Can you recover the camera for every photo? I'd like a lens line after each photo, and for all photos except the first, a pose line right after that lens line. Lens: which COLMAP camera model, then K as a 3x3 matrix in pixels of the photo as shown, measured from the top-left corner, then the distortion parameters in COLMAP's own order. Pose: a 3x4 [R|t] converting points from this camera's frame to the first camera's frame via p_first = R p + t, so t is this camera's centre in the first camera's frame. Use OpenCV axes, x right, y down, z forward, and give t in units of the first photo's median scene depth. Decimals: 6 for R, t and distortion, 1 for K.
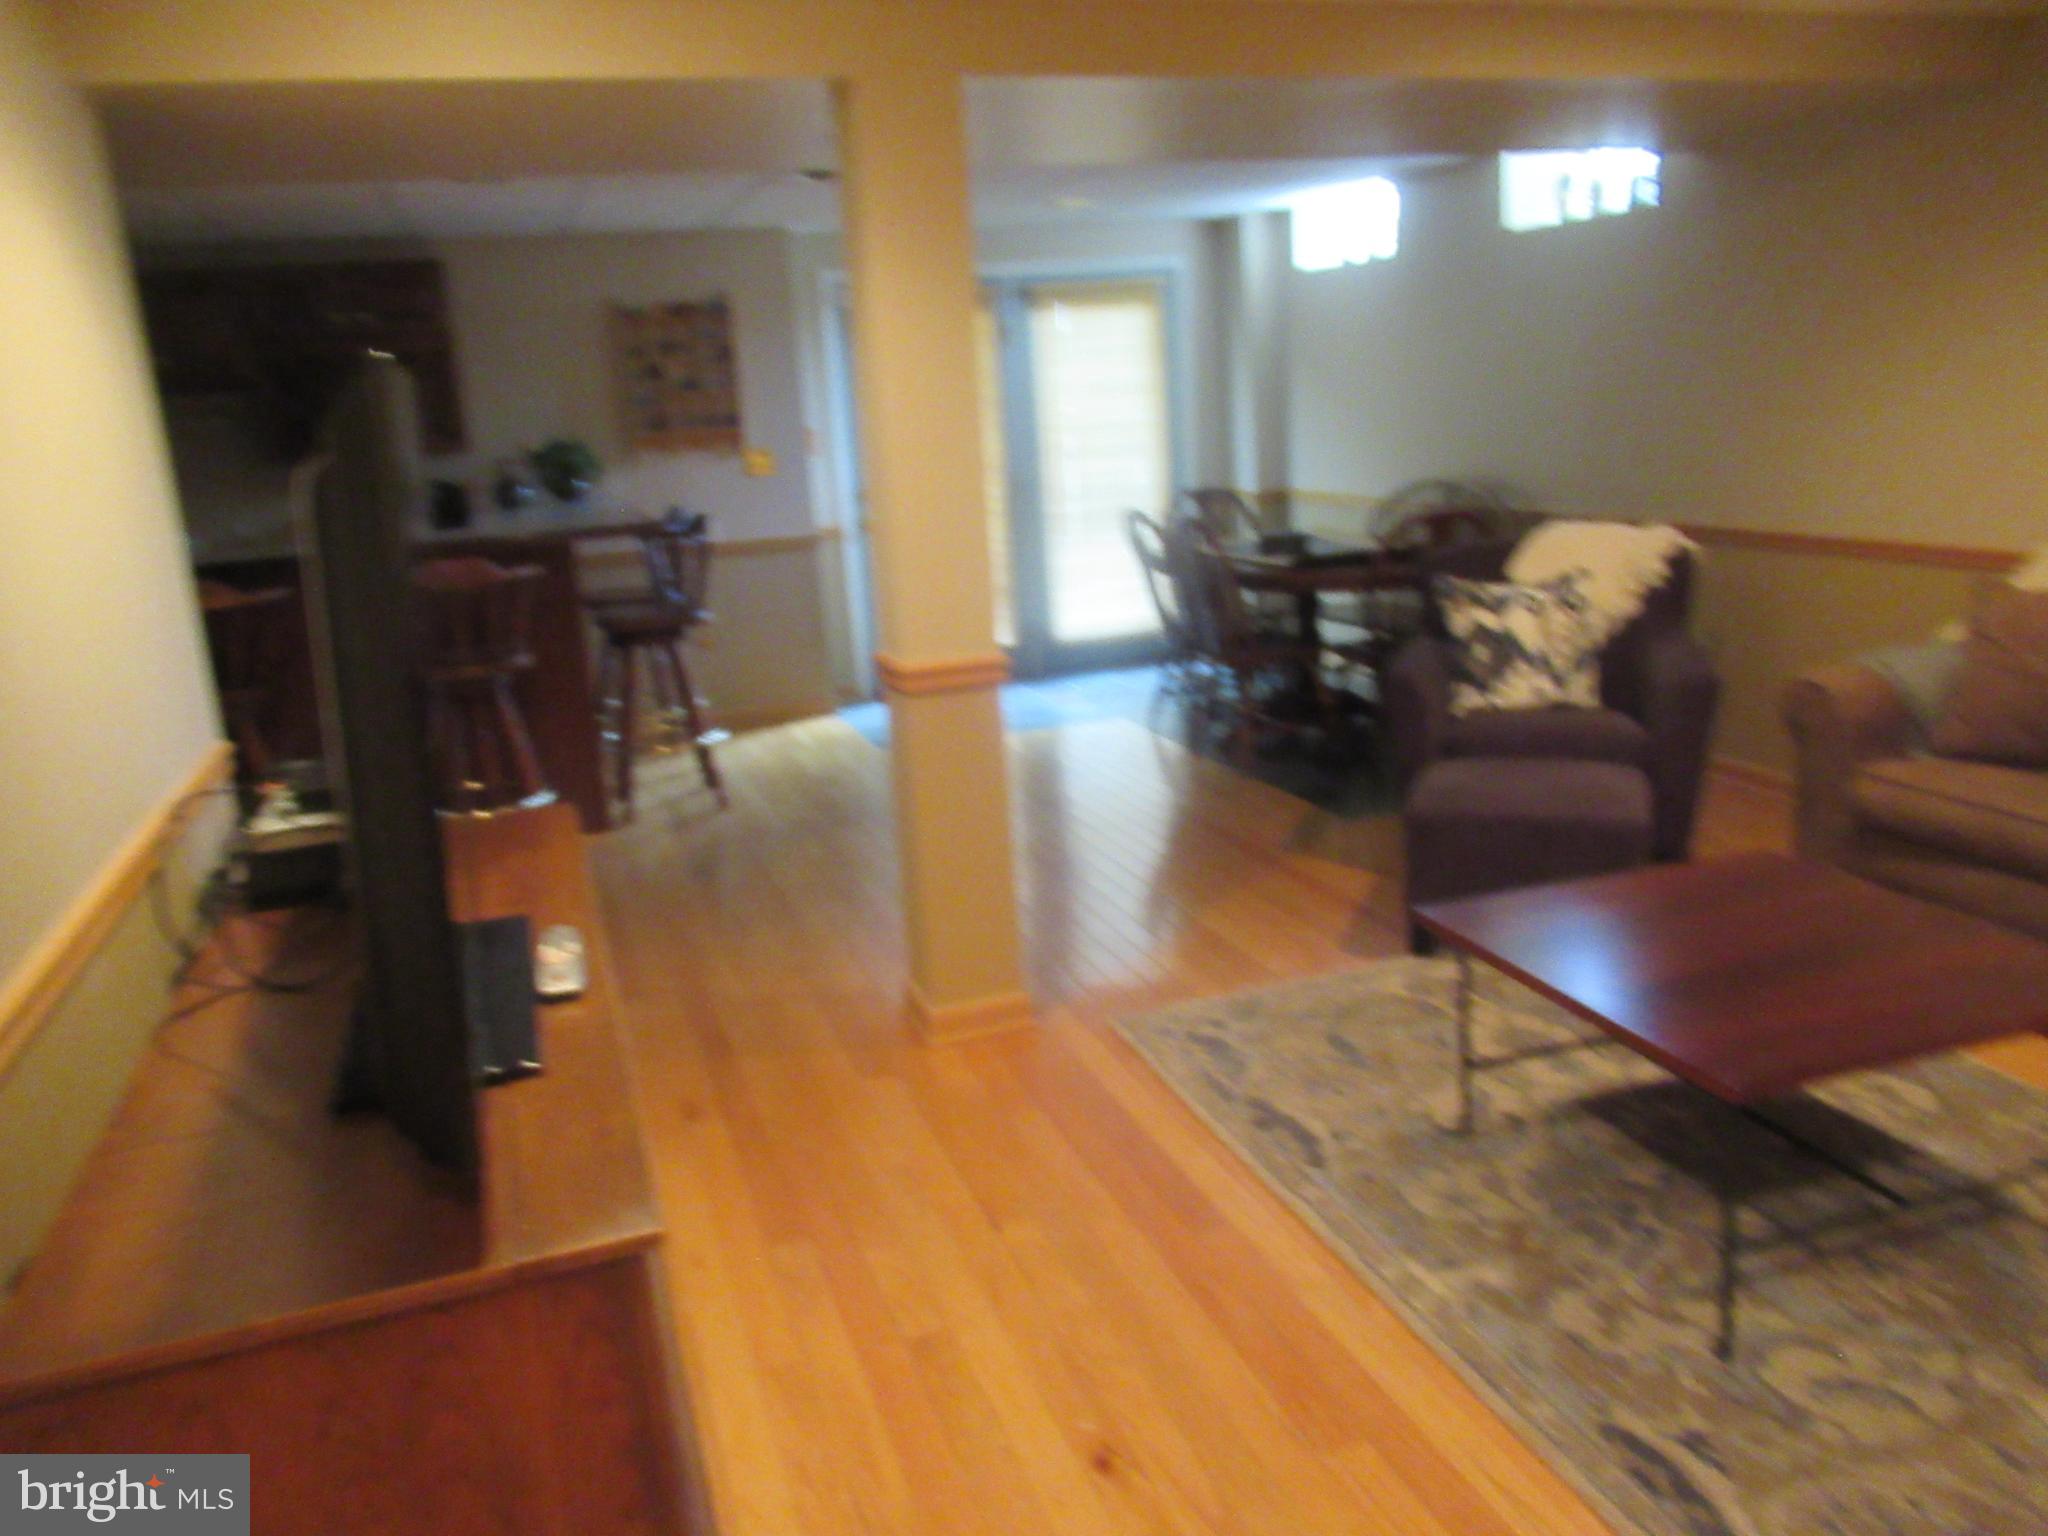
lens RADIAL K [[1514.2, 0, 1035.8], [0, 1514.2, 771.6], [0, 0, 1]] dist [-0.024653, 0.001871]
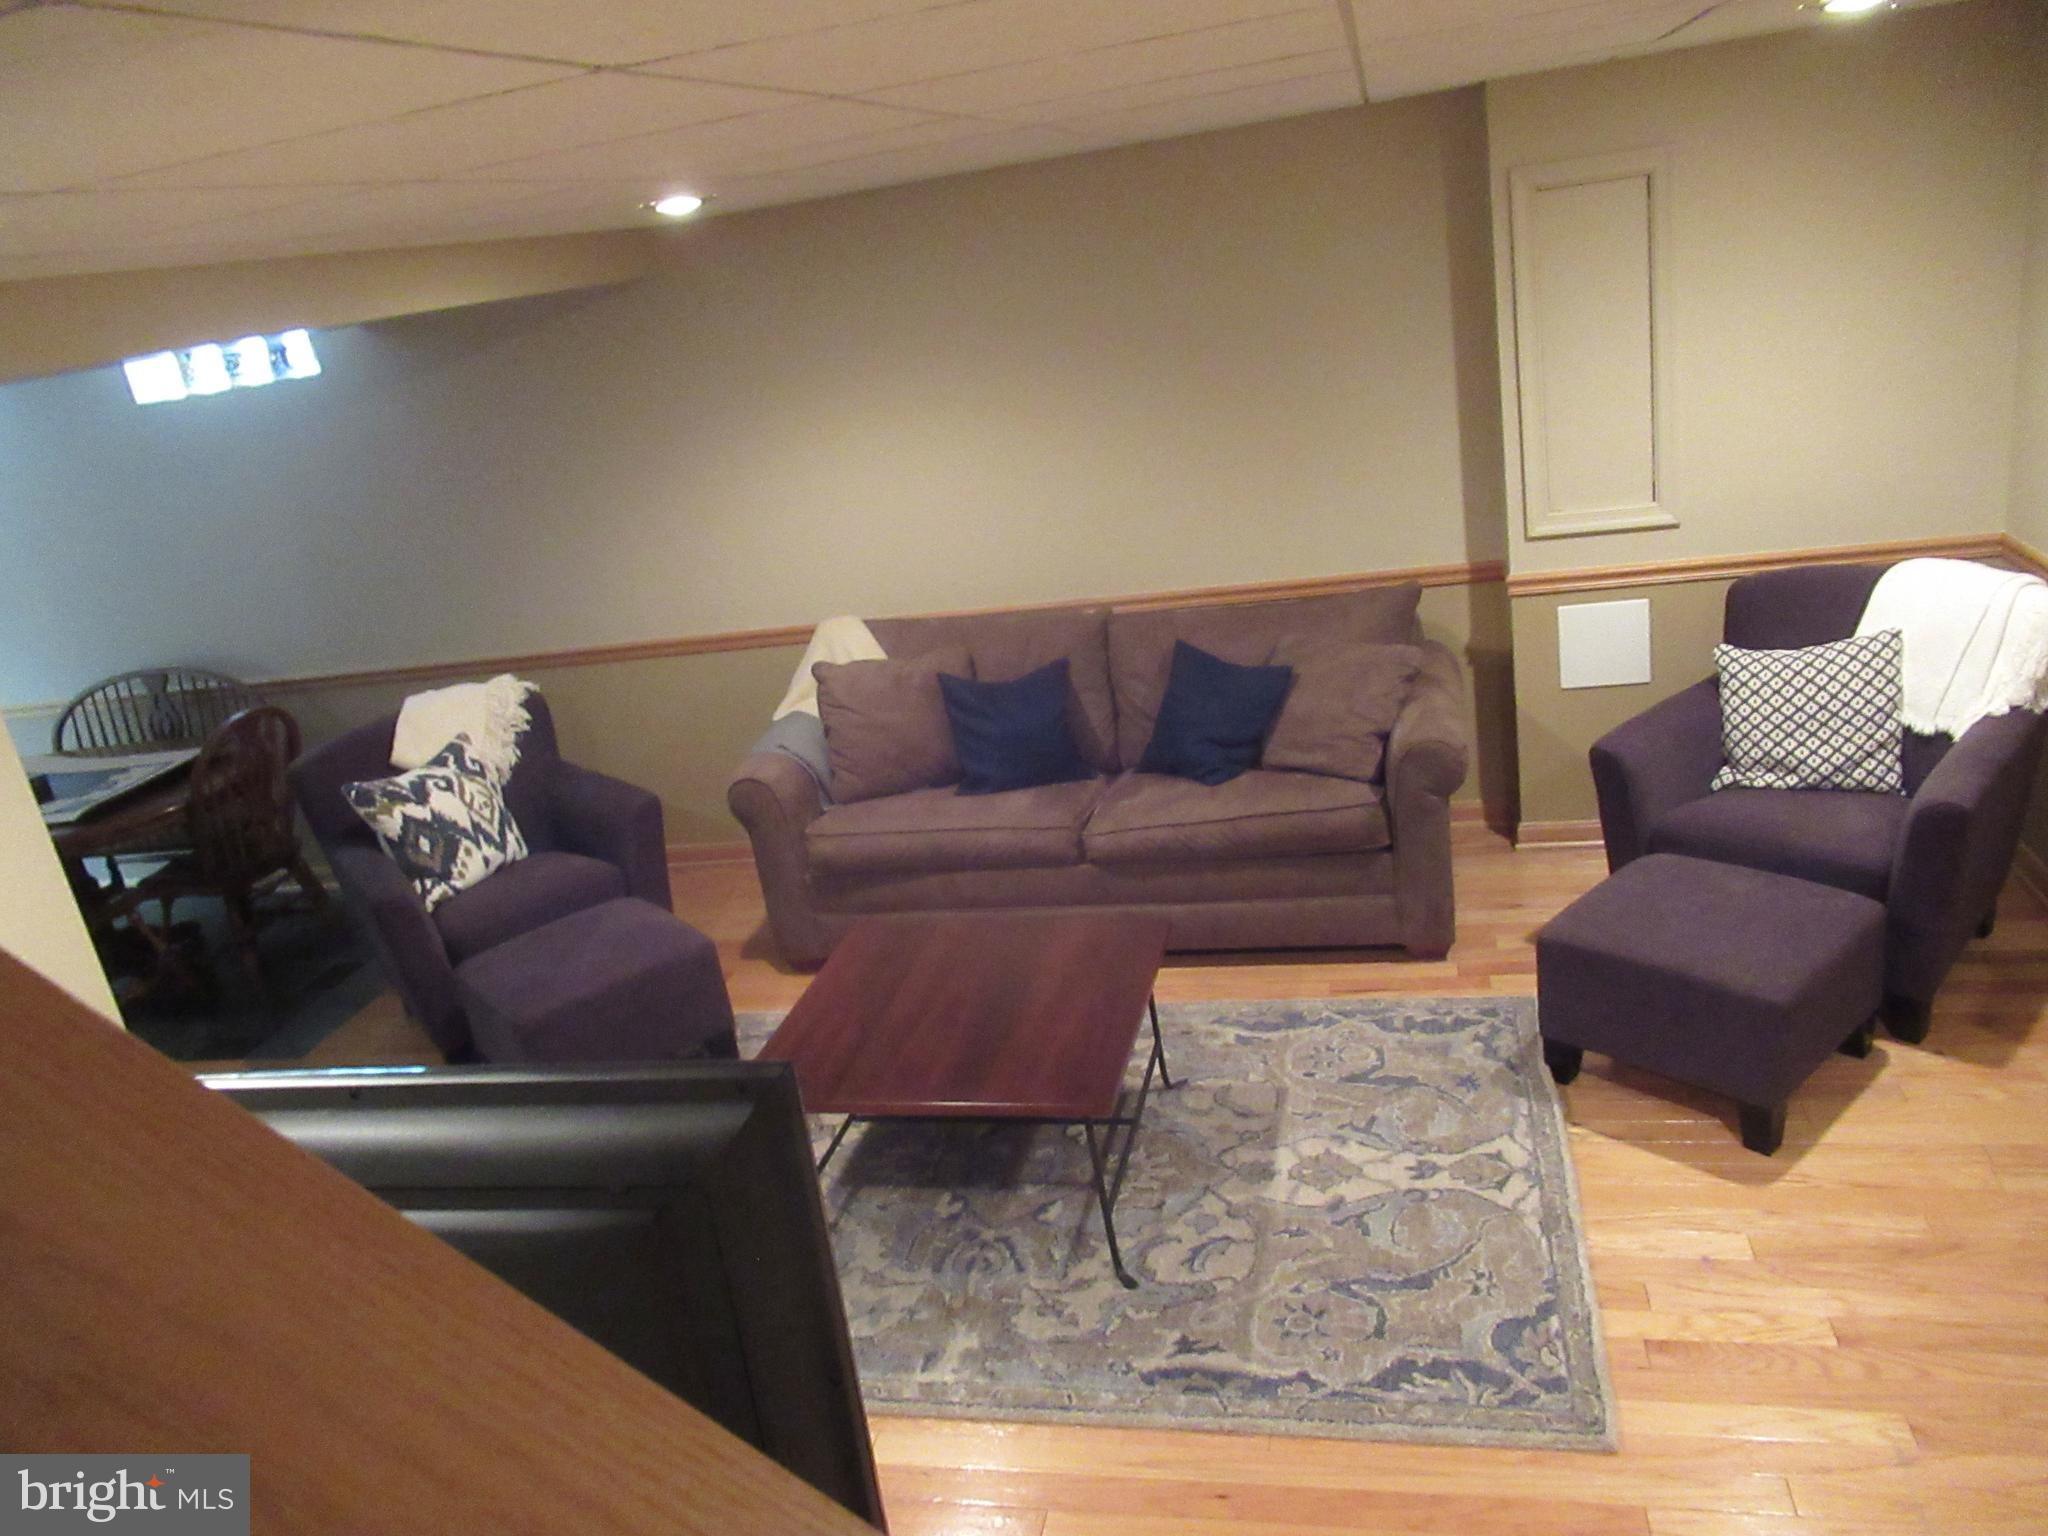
lens RADIAL K [[1514.2, 0, 1035.8], [0, 1514.2, 771.6], [0, 0, 1]] dist [-0.024653, 0.001871]
pose [[0.535871, -0.300719, 0.788930, -0.409442], [0.327444, 0.935306, 0.134101, -0.198889], [-0.778218, 0.186469, 0.599672, 0.133724]]
